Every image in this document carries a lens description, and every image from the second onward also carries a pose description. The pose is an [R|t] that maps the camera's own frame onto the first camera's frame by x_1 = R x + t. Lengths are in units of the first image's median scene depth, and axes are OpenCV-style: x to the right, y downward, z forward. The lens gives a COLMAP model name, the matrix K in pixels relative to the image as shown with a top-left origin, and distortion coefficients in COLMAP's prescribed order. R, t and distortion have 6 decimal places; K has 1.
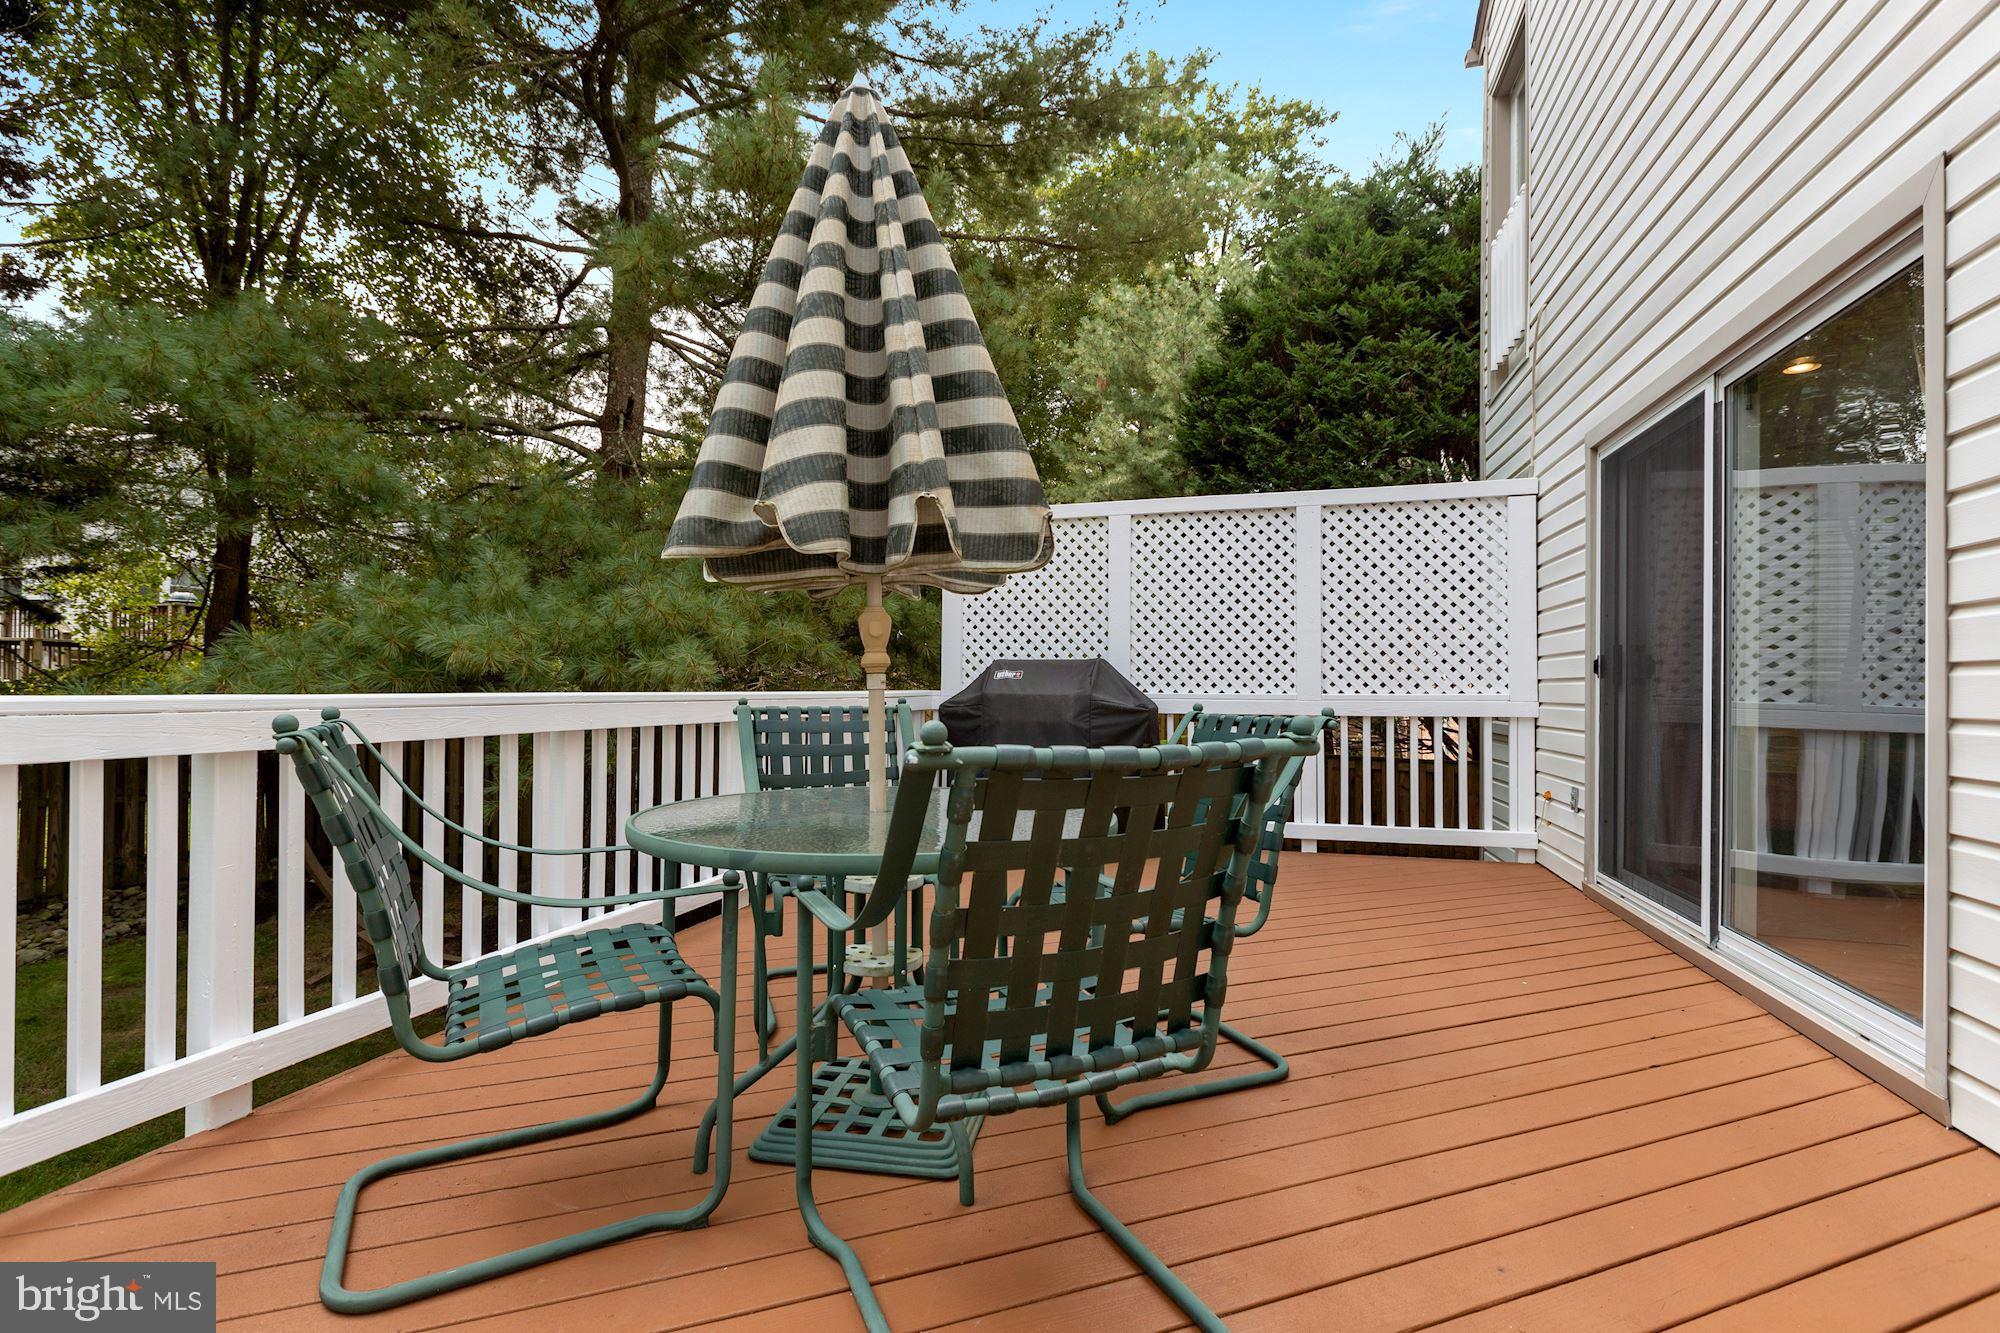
lens RADIAL K [[912.3, 0, 1005.1], [0, 912.3, 673.9], [0, 0, 1]] dist [0.002015, 0.000078]
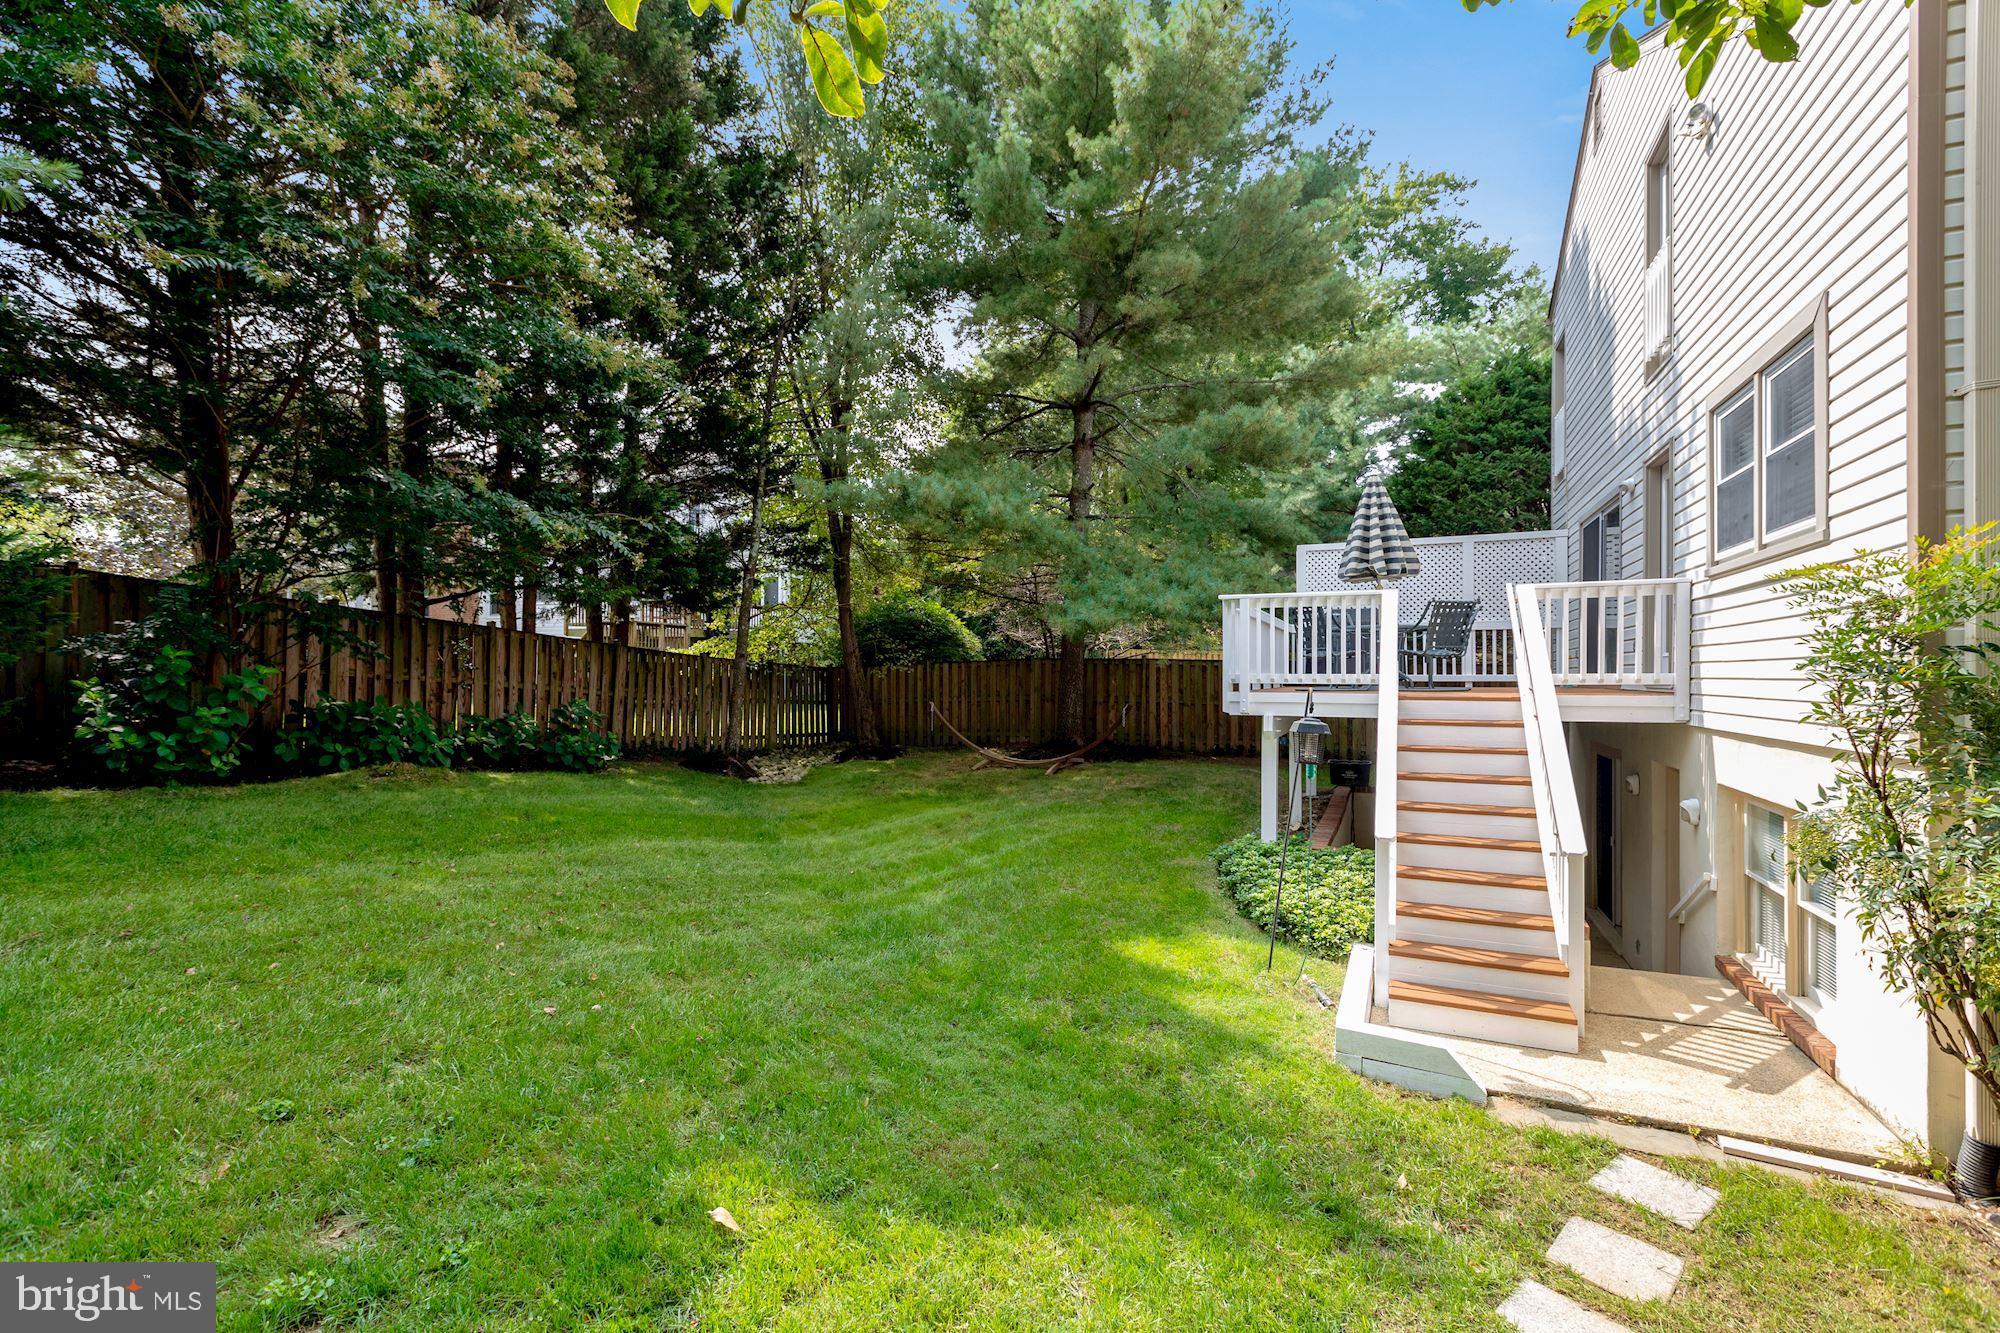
lens RADIAL K [[912.3, 0, 993.6], [0, 912.3, 666.4], [0, 0, 1]] dist [0.002015, 0.000078]
pose [[0.990711, -0.003890, -0.135932, -0.423242], [0.004694, 0.999973, 0.005598, 0.090282], [0.135907, -0.006185, 0.990702, -1.131769]]
